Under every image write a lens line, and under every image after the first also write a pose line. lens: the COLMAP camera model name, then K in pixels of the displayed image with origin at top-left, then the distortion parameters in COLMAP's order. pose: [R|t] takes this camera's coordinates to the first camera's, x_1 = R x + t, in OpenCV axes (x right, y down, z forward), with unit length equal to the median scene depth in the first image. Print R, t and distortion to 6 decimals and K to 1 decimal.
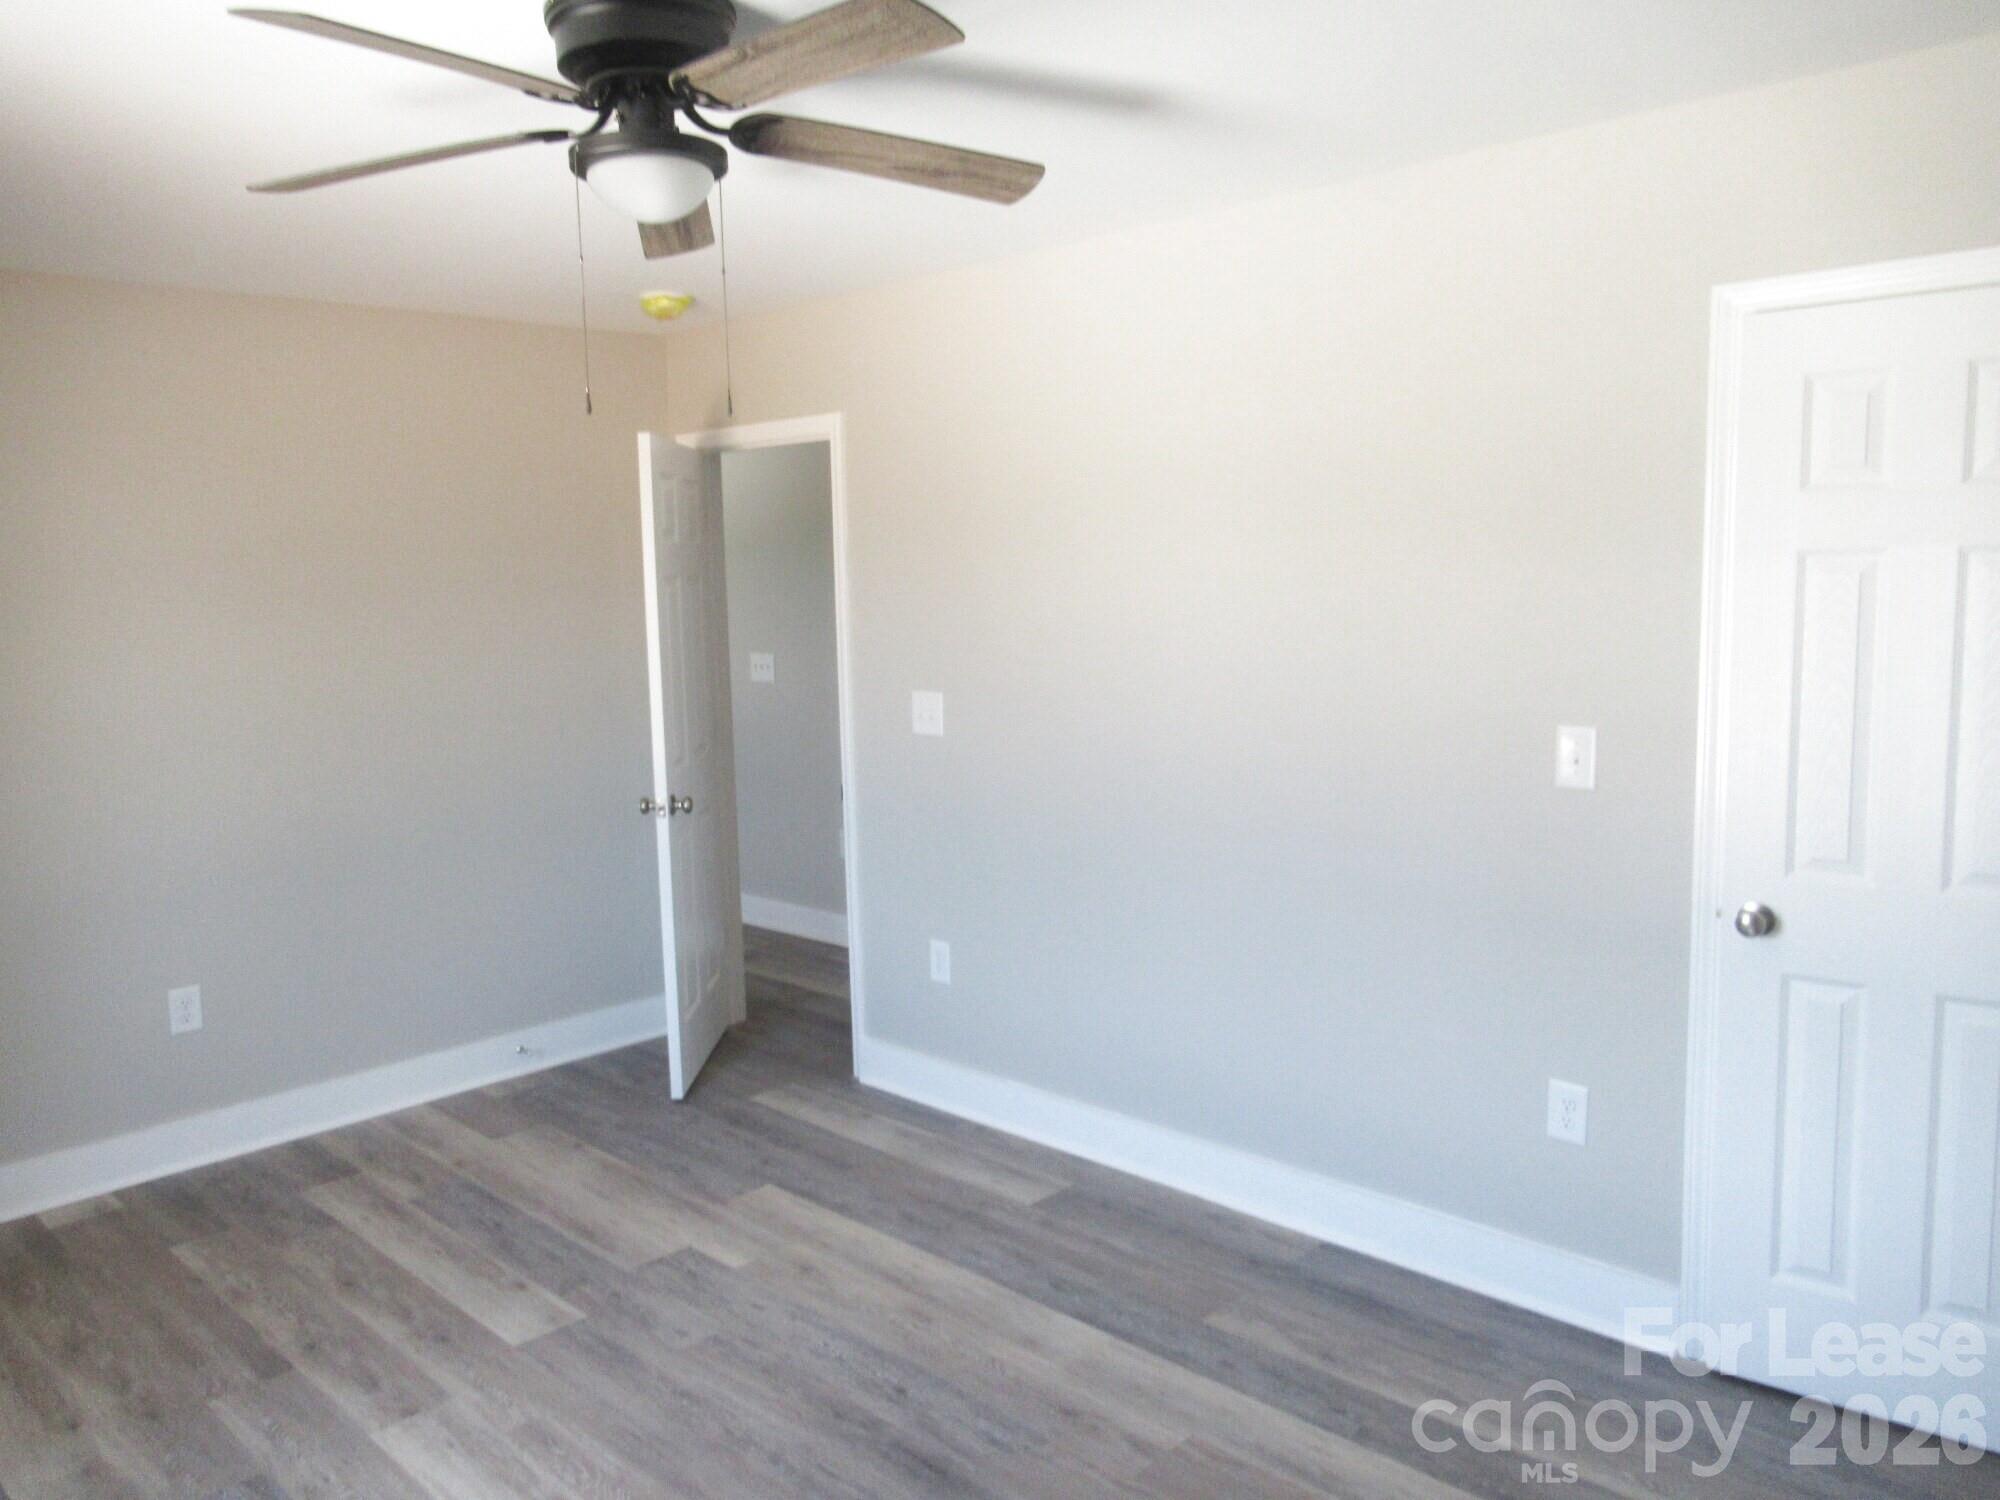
lens RADIAL K [[1493.2, 0, 1000.0], [0, 1493.2, 750.0], [0, 0, 1]] dist [-0.009164, -0.004350]
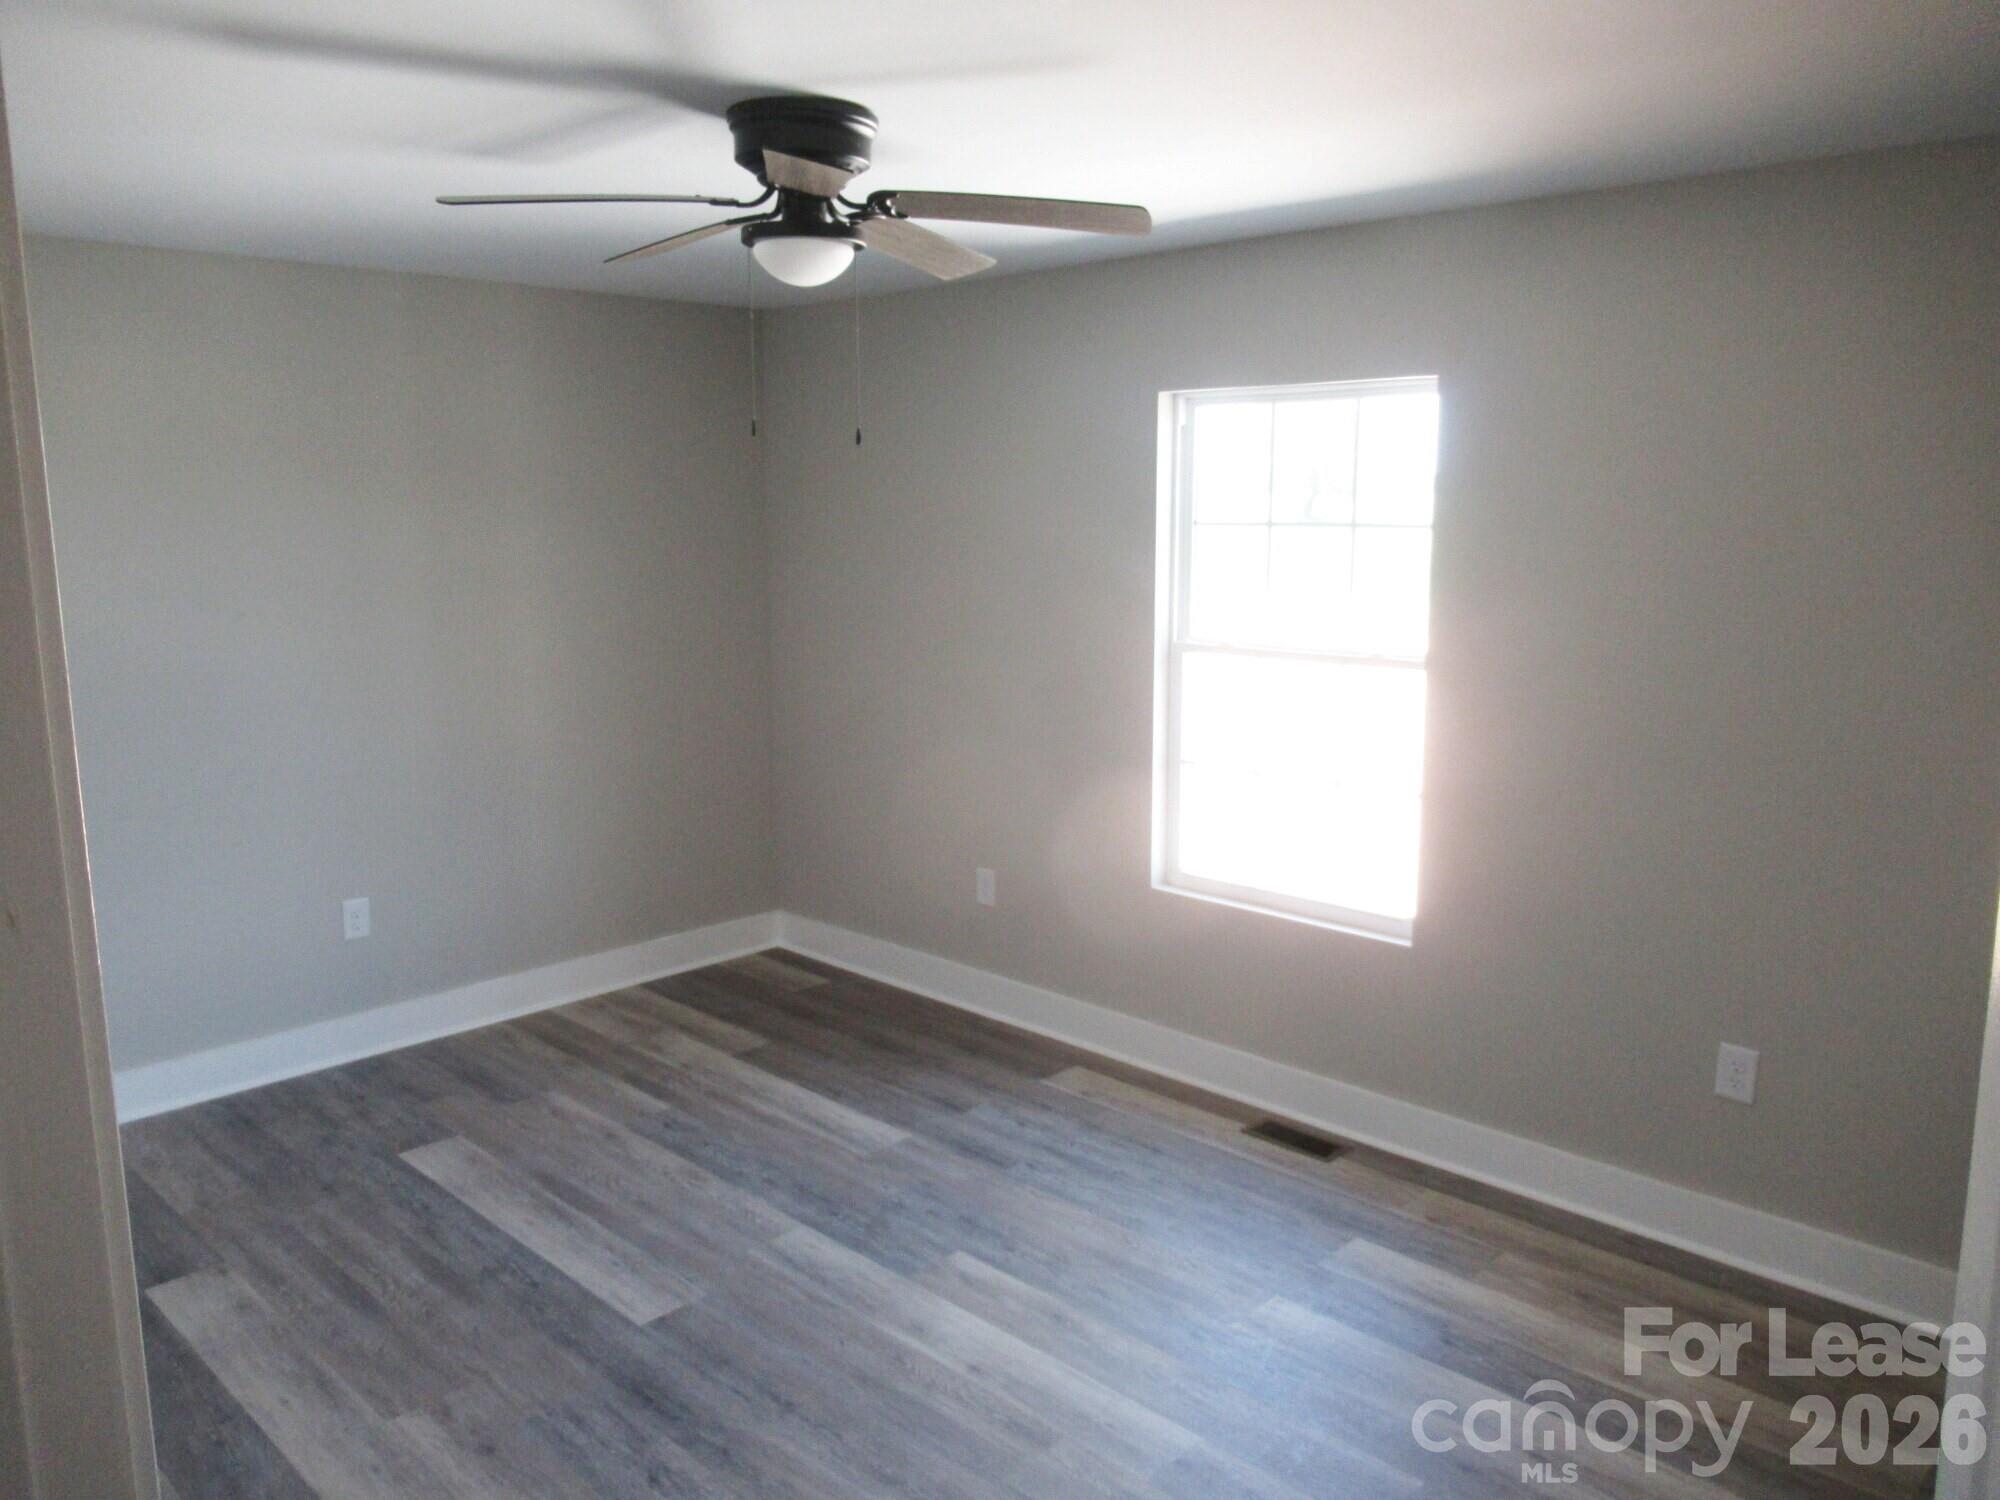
lens RADIAL K [[1493.2, 0, 1000.0], [0, 1493.2, 750.0], [0, 0, 1]] dist [-0.009164, -0.004350]
pose [[-0.999493, 0.031546, 0.004402, -0.312033], [0.031539, 0.960890, 0.275127, -0.254858], [0.004449, 0.275126, -0.961398, 1.842760]]
